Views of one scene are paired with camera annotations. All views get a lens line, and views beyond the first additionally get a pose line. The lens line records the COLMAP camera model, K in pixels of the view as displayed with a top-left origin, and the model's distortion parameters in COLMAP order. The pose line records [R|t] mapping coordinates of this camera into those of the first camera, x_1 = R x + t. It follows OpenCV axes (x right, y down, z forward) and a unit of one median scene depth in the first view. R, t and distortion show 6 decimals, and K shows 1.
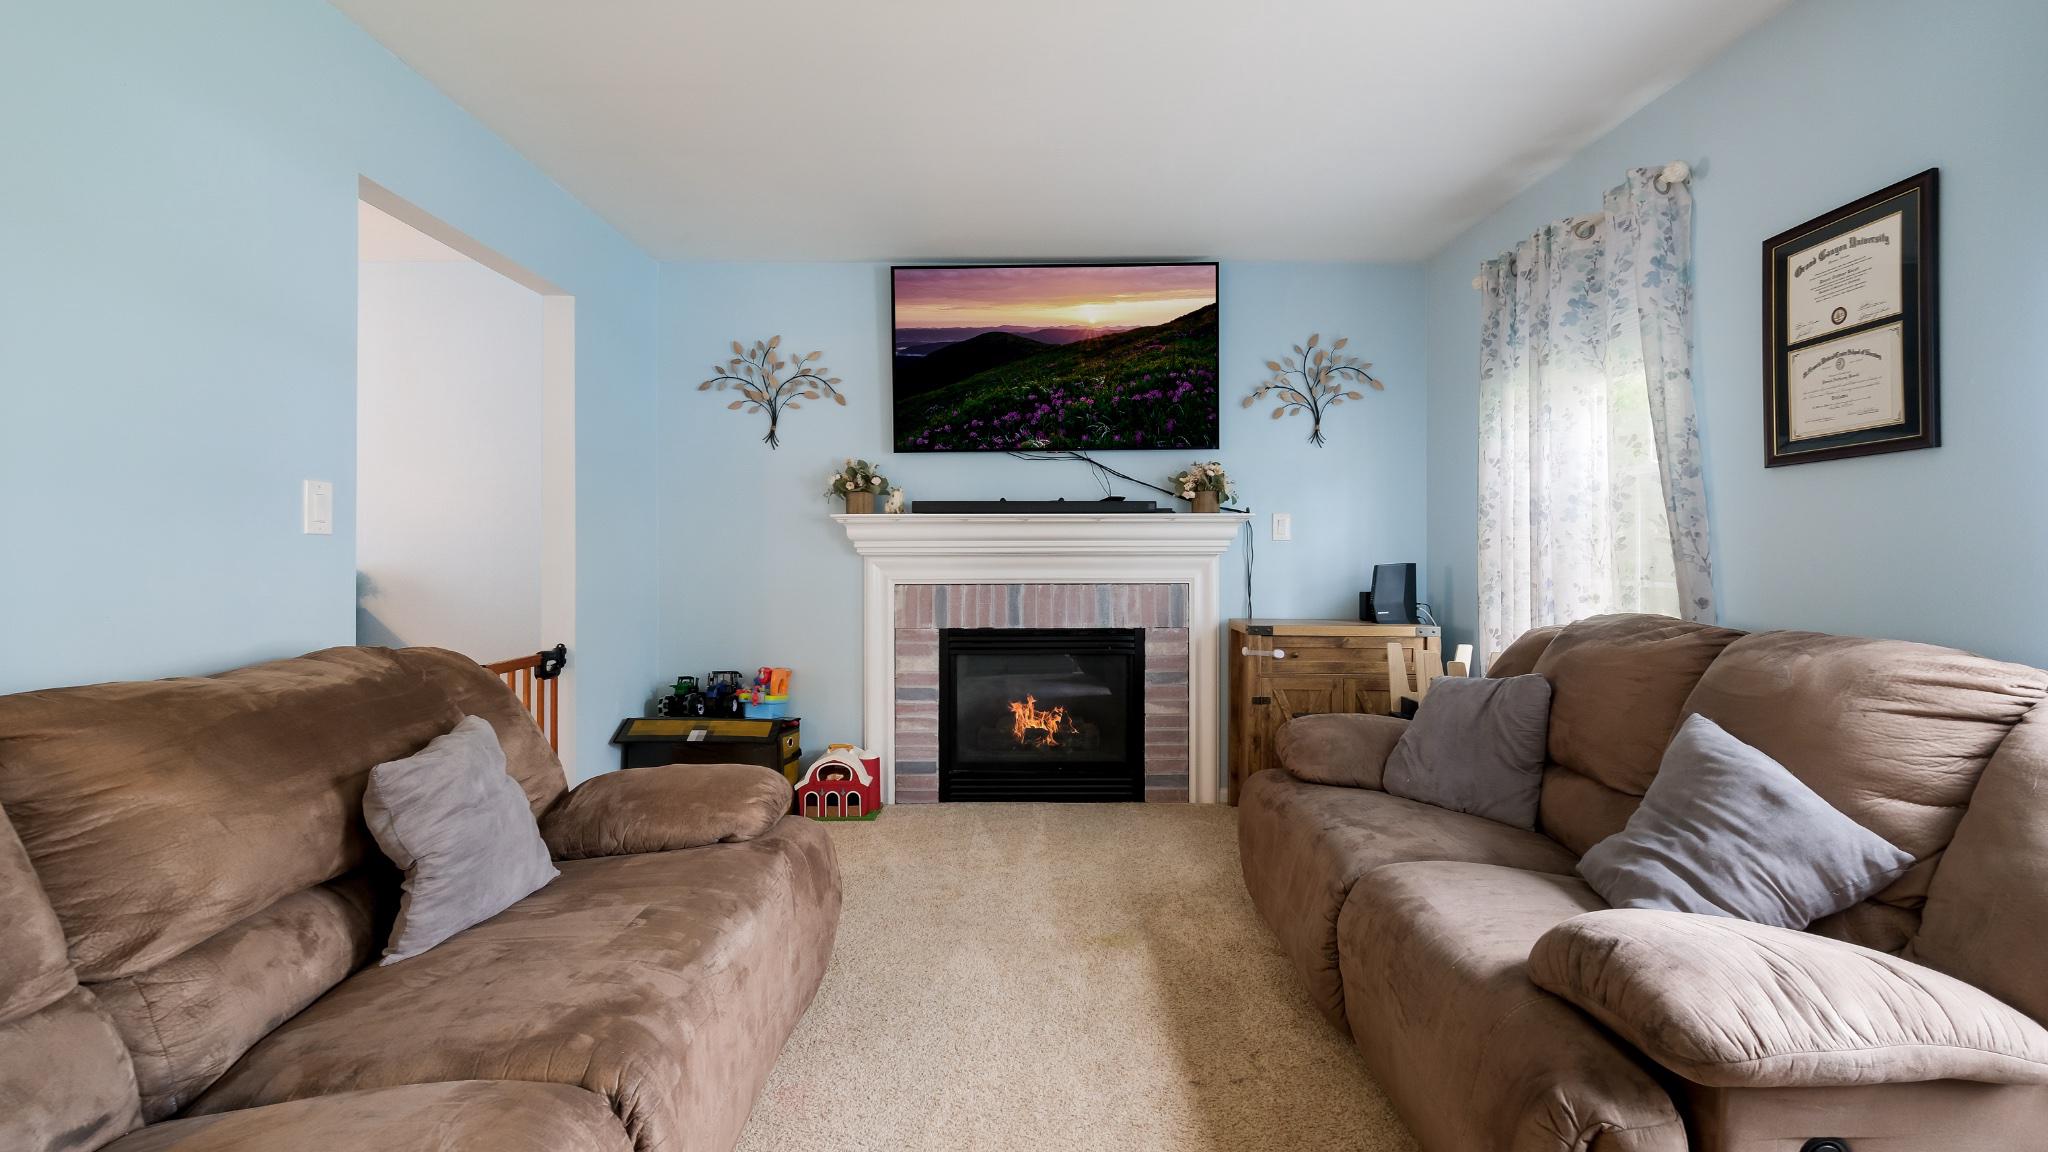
lens RADIAL K [[903.6, 0, 1009.6], [0, 903.6, 554.5], [0, 0, 1]] dist [0.012027, 0.000108]
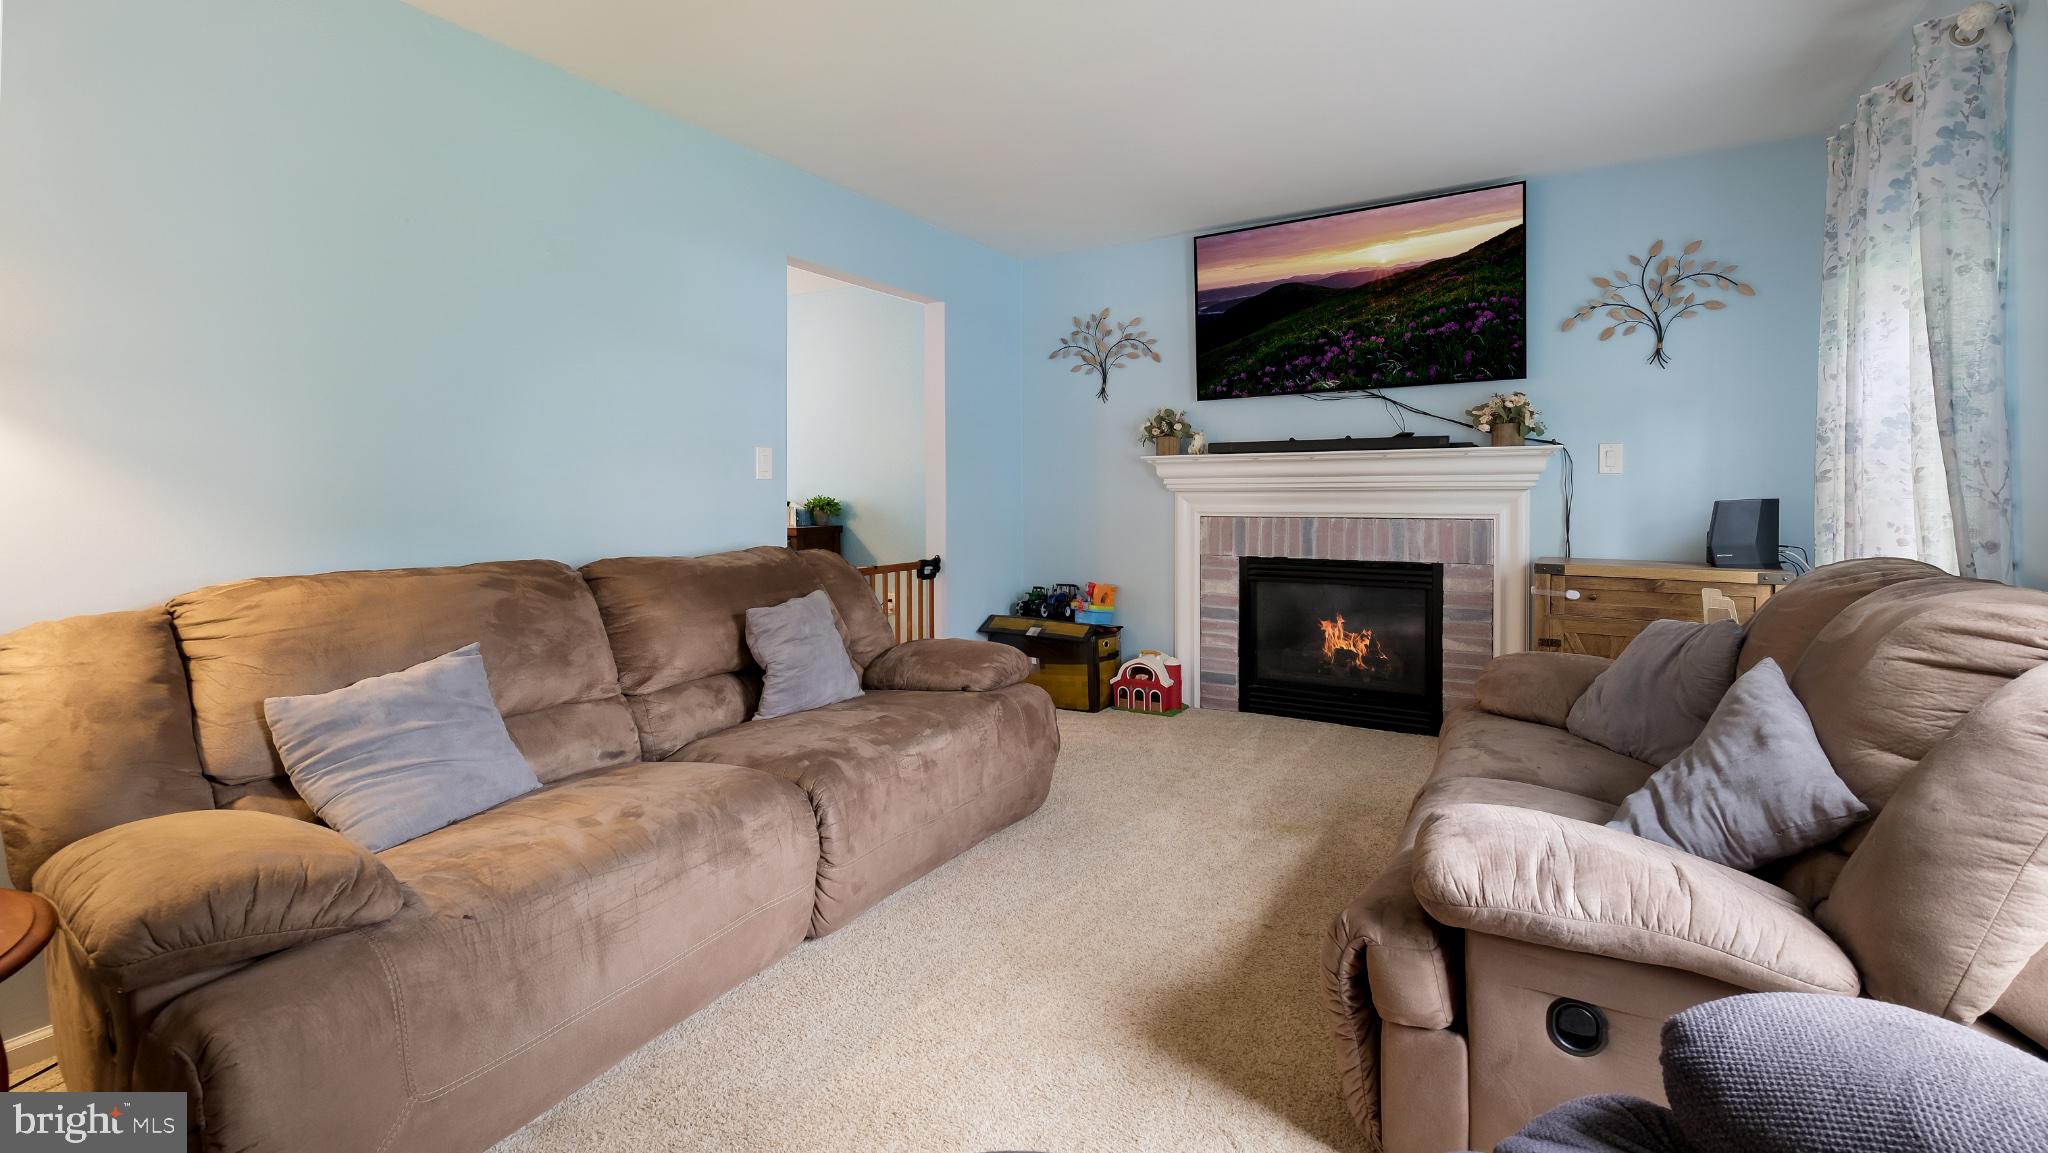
lens RADIAL K [[892.7, 0, 1002.0], [0, 892.7, 513.5], [0, 0, 1]] dist [0.010702, 0.000022]
pose [[0.853093, 0.011237, -0.521638, 0.256580], [0.002801, 0.999655, 0.026116, -0.000559], [0.521751, -0.023741, 0.852767, -0.094400]]
